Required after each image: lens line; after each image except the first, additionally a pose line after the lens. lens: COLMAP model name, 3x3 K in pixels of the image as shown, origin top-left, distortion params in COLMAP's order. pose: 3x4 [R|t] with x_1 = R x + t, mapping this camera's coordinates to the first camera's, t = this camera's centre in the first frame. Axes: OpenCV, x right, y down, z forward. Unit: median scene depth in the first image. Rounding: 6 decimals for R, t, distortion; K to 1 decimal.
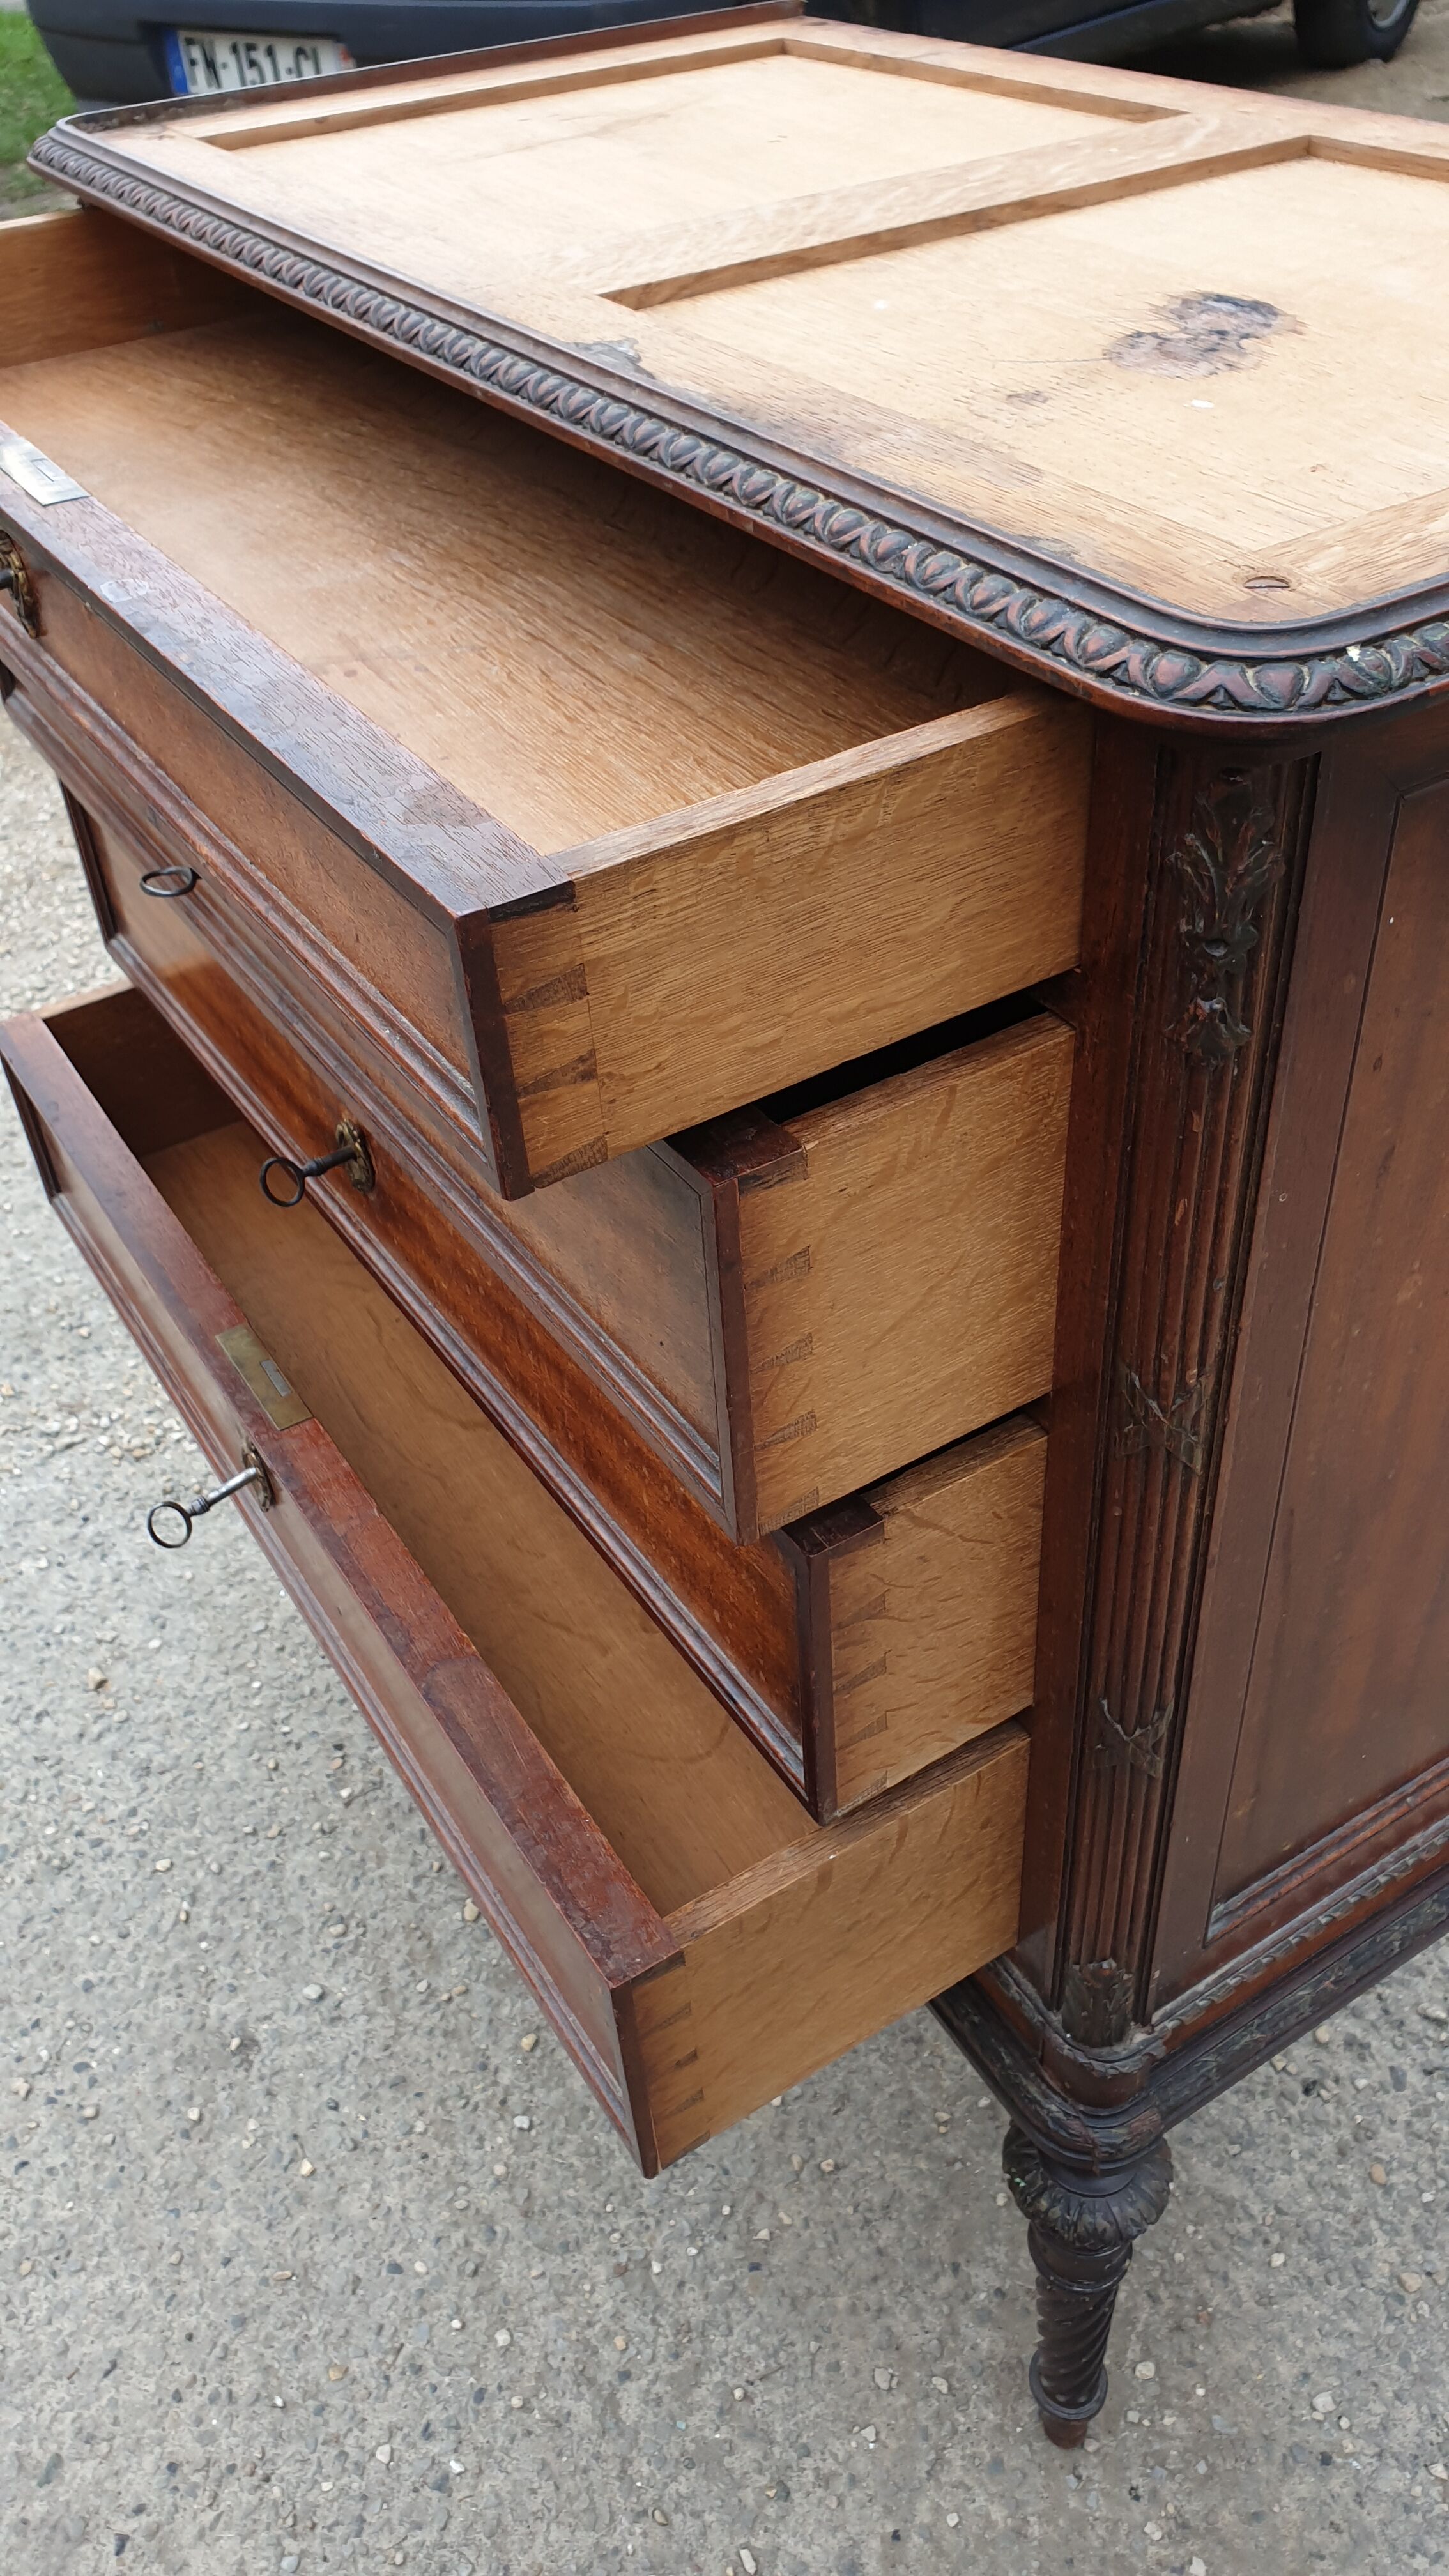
lens RADIAL K [[2016.8, 0, 726.6], [0, 2016.8, 1279.3], [0, 0, 1]] dist [-0.036449, 0.080393]
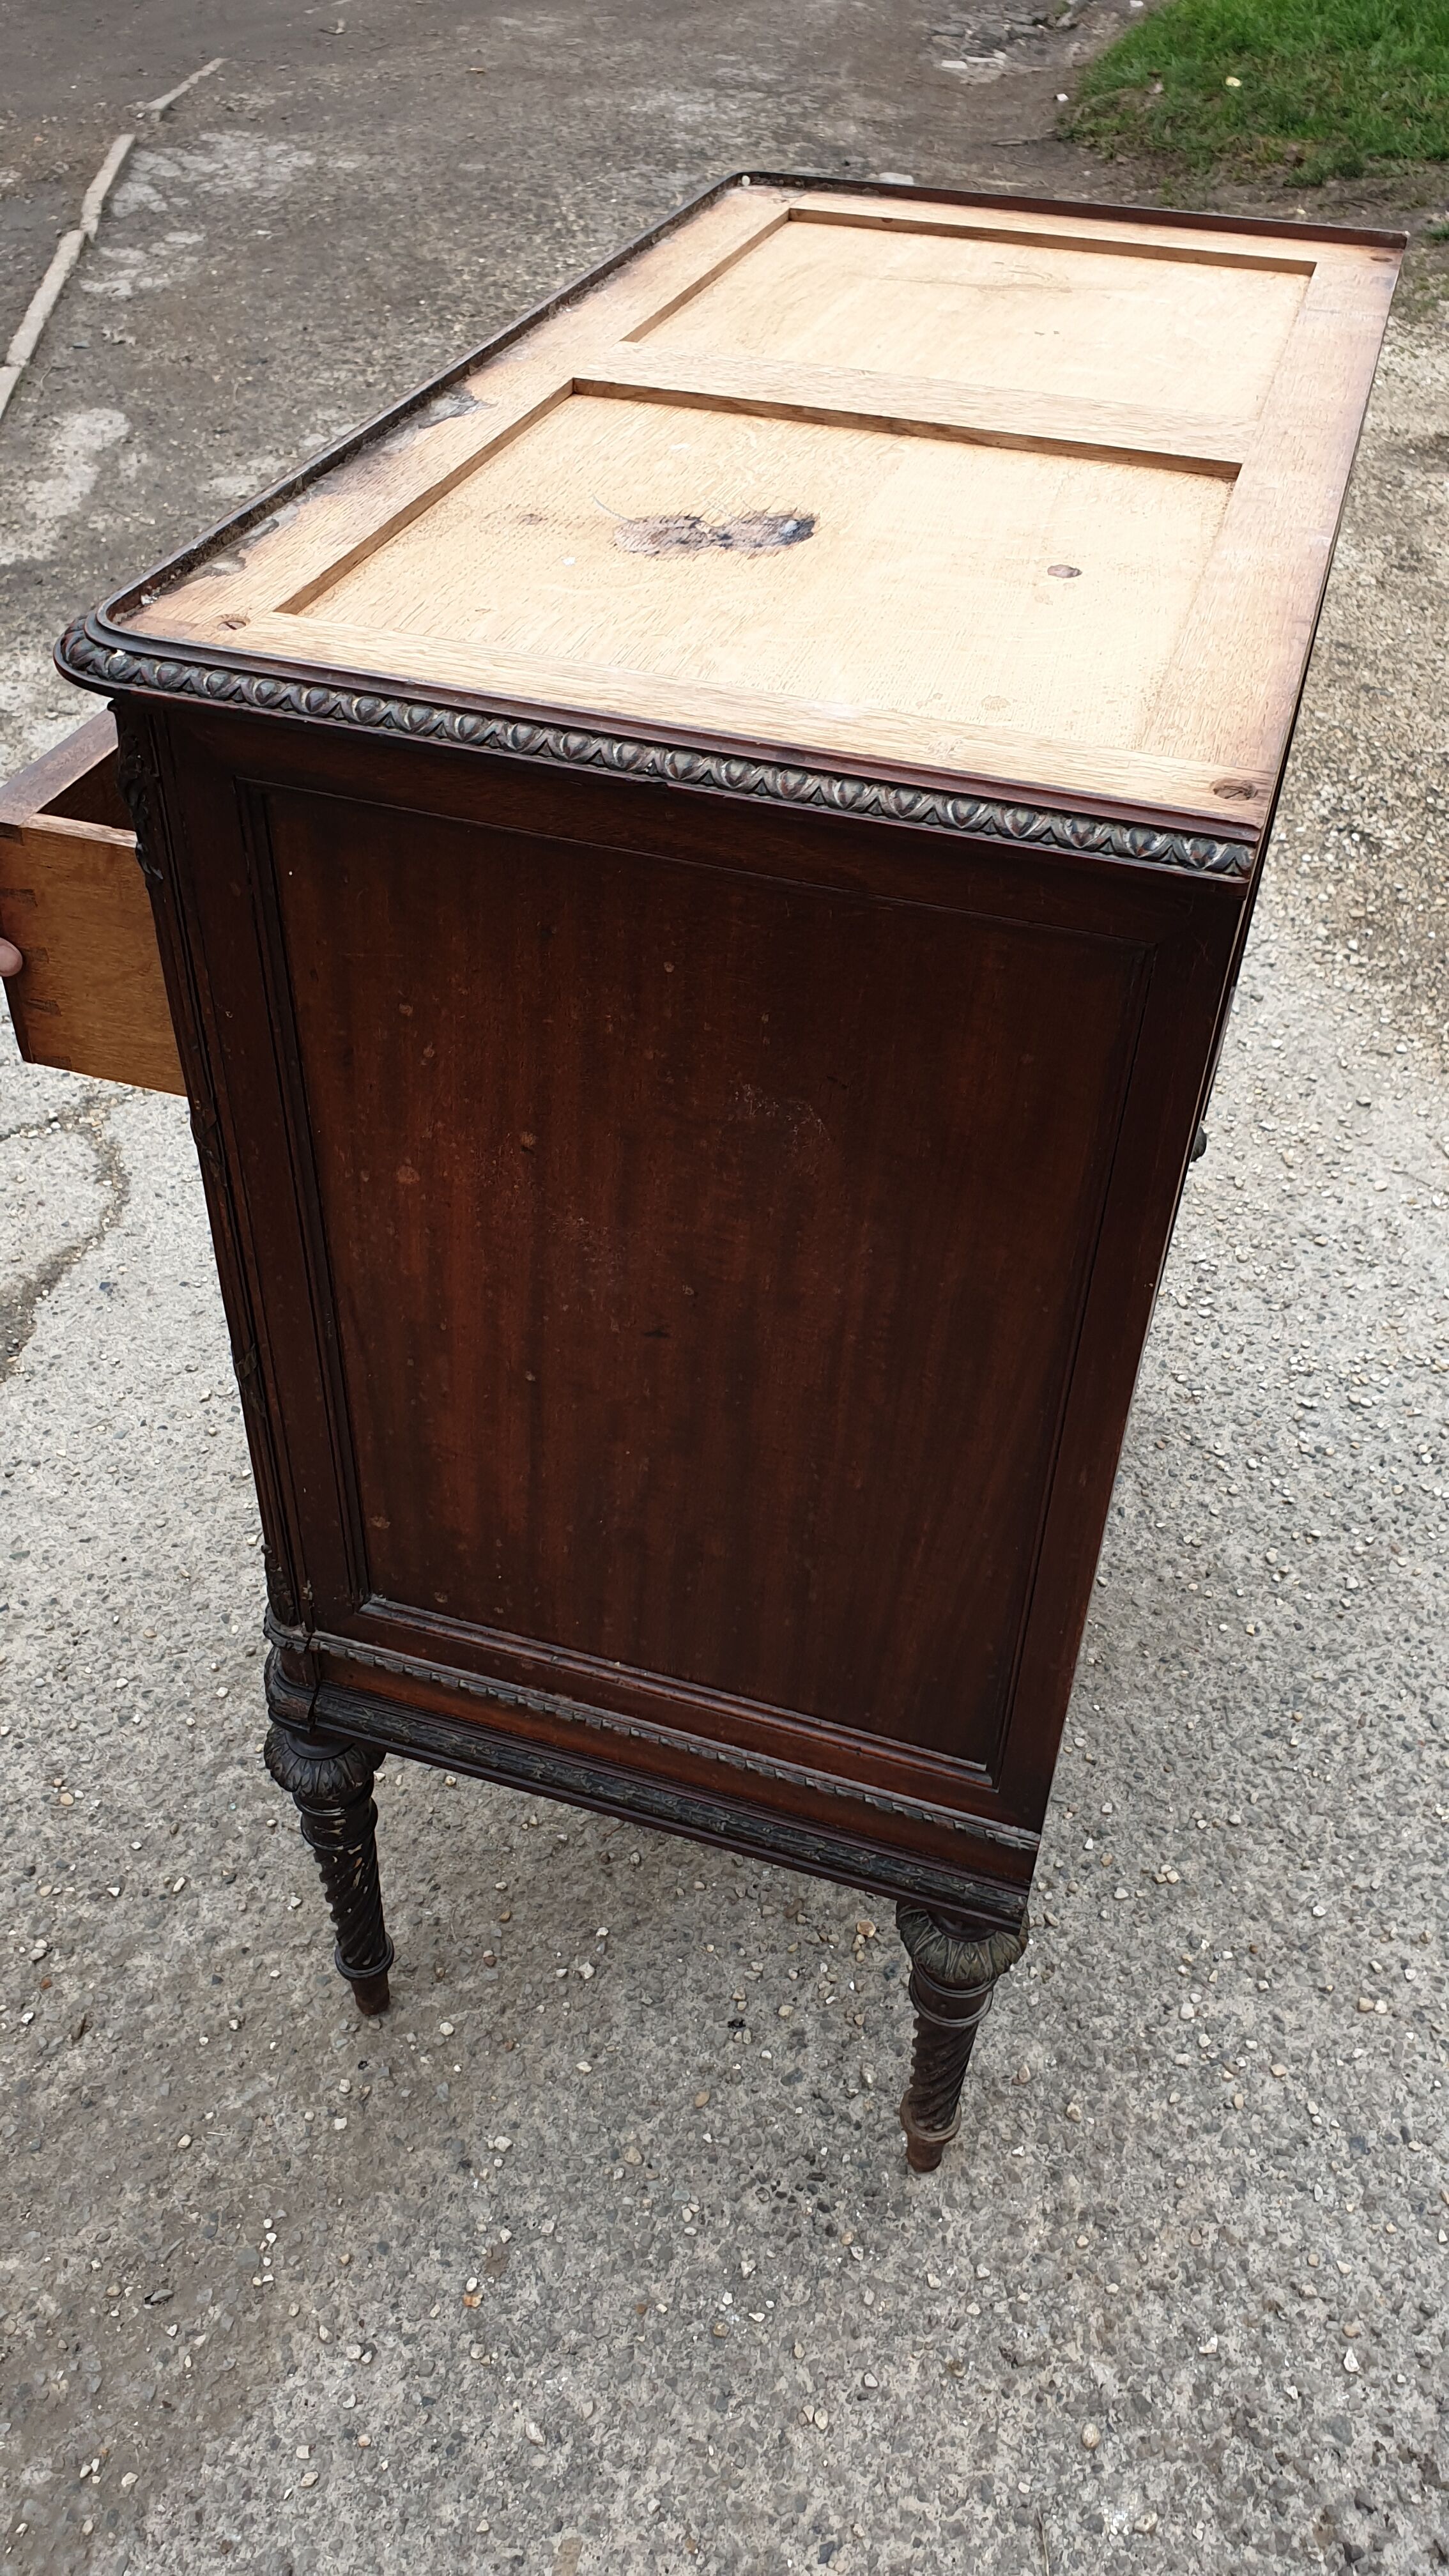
lens RADIAL K [[2016.8, 0, 726.6], [0, 2016.8, 1279.3], [0, 0, 1]] dist [-0.036449, 0.080393]
pose [[0.643462, 0.549514, -0.532907, 0.989174], [-0.536267, 0.820390, 0.198438, -0.260000], [0.546236, 0.158093, 0.822577, -0.034076]]
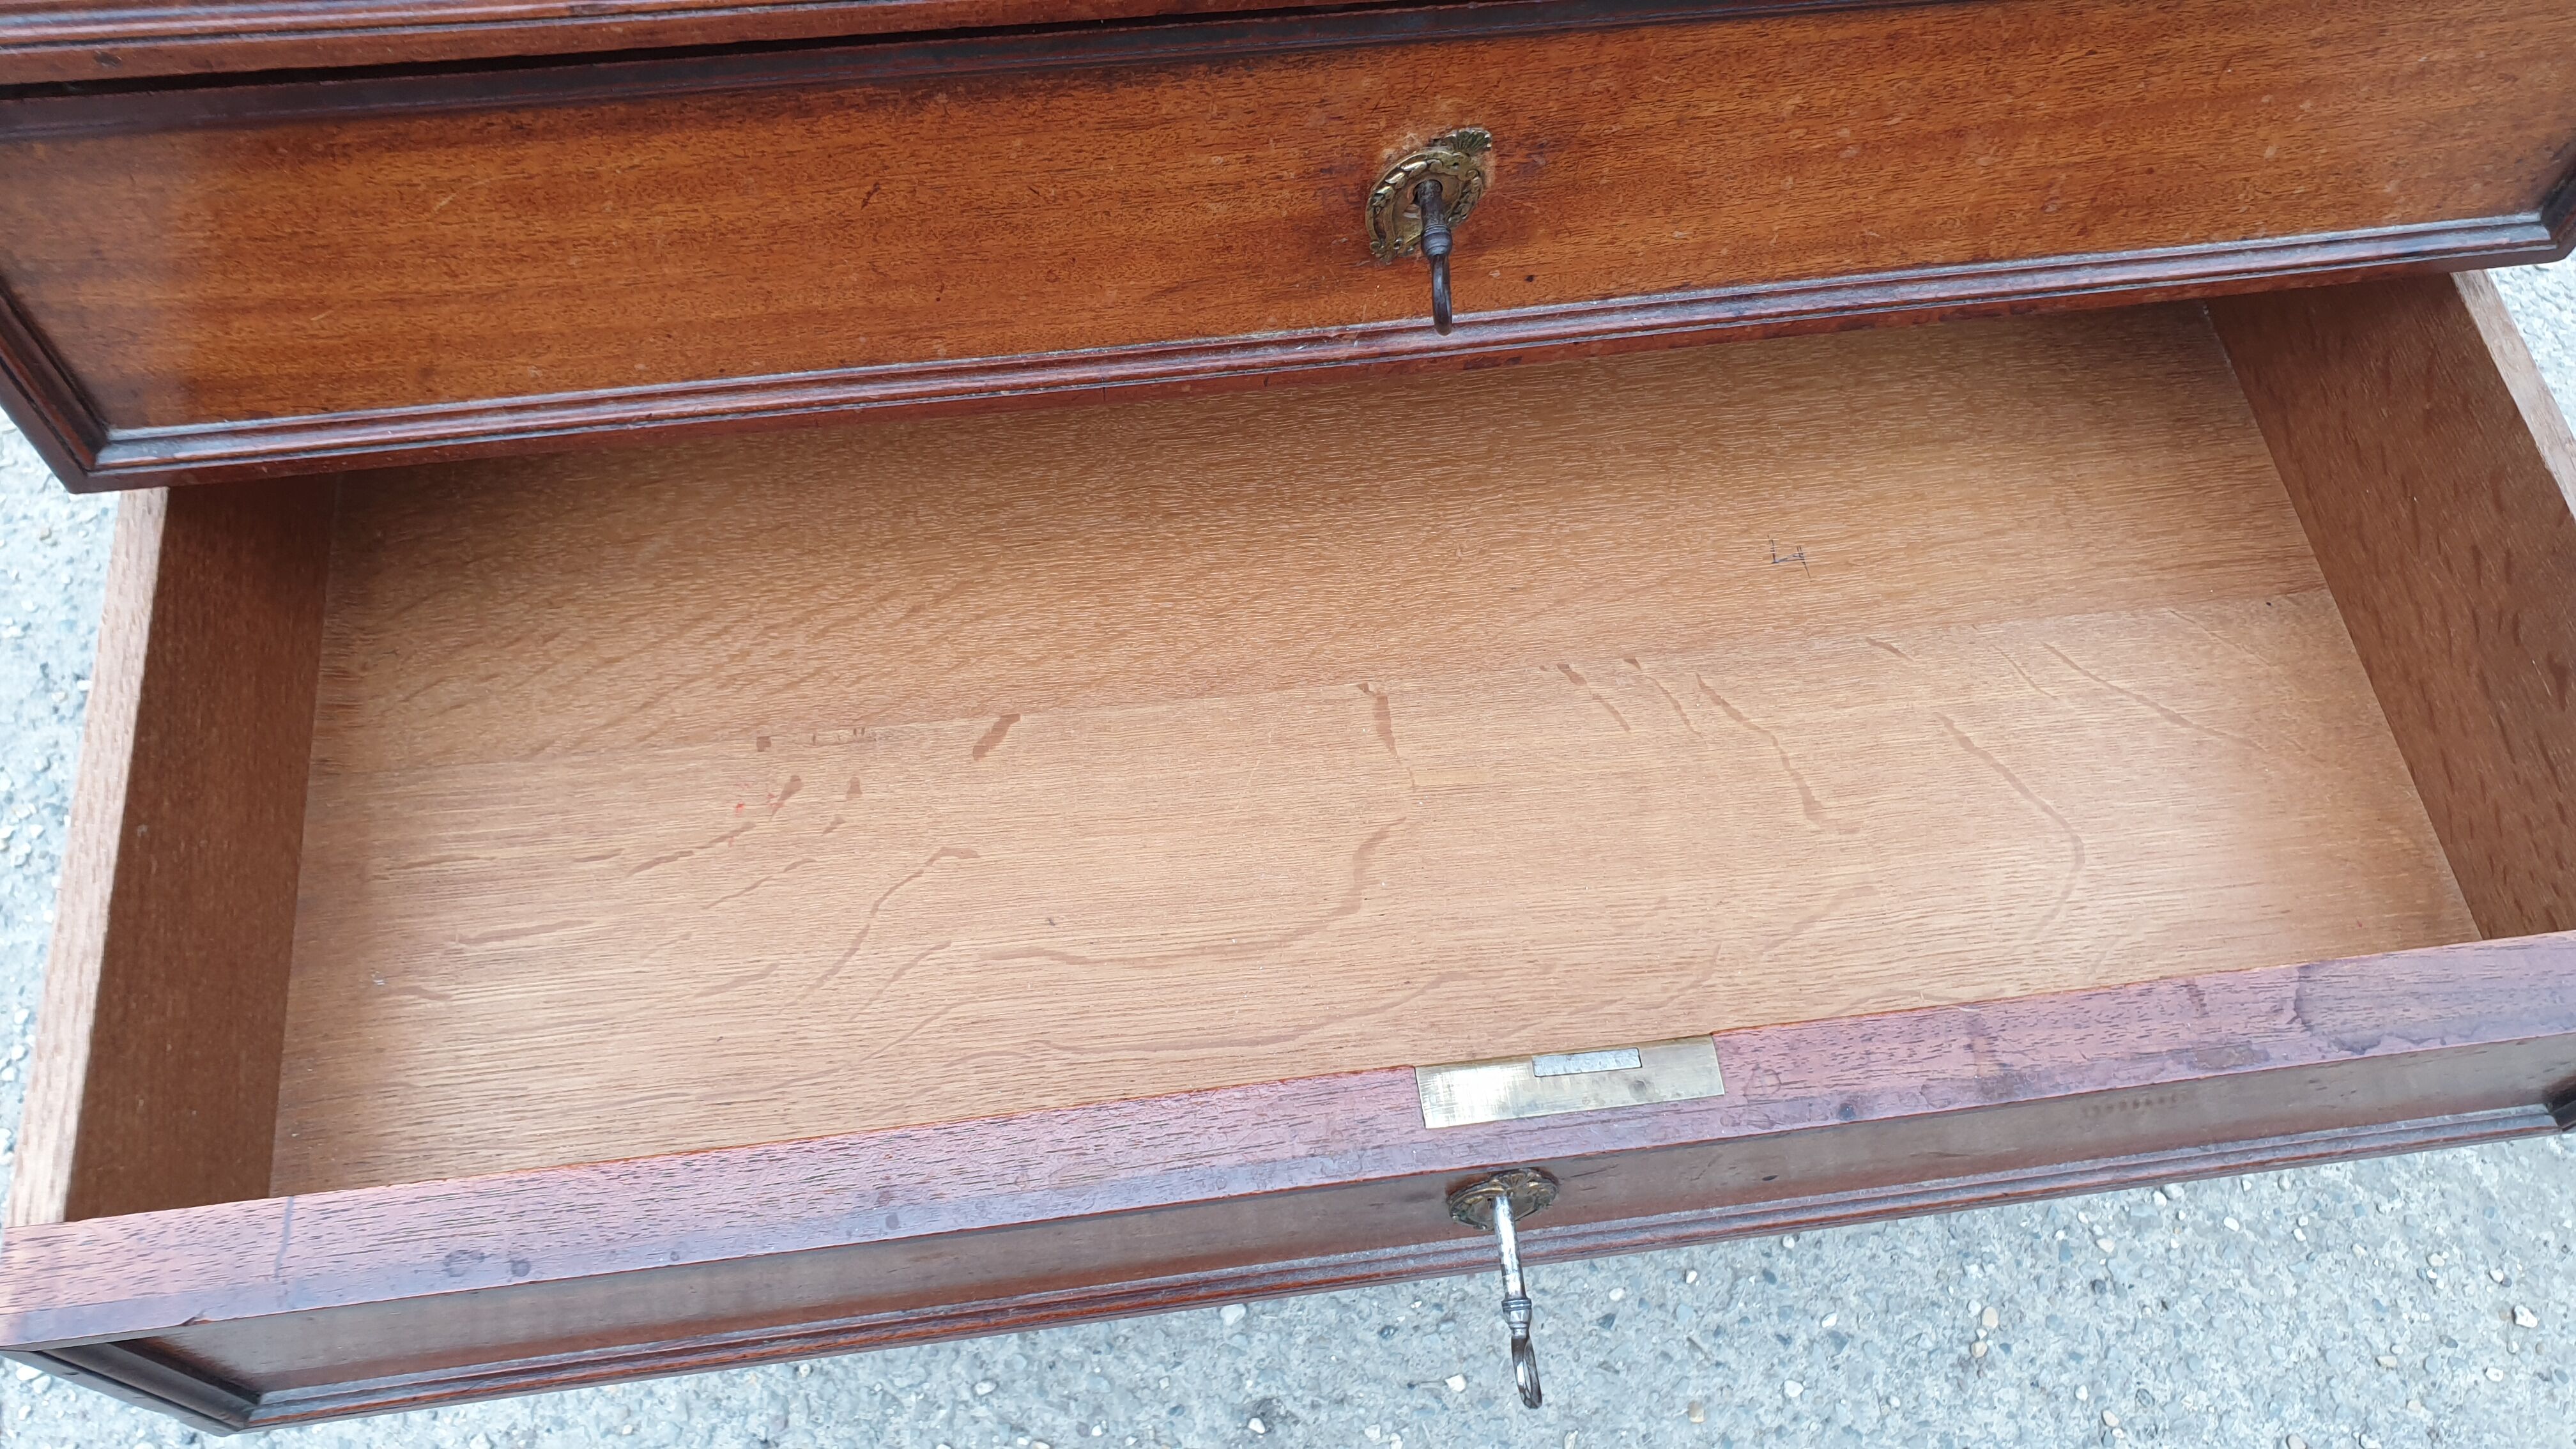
lens RADIAL K [[2022.8, 0, 1246.3], [0, 2022.8, 726.6], [0, 0, 1]] dist [-0.029089, 0.063068]
pose [[0.397128, -0.754156, 0.523008, -0.703203], [0.536639, 0.653114, 0.534286, -0.340633], [-0.744519, 0.068486, 0.664080, 0.721187]]
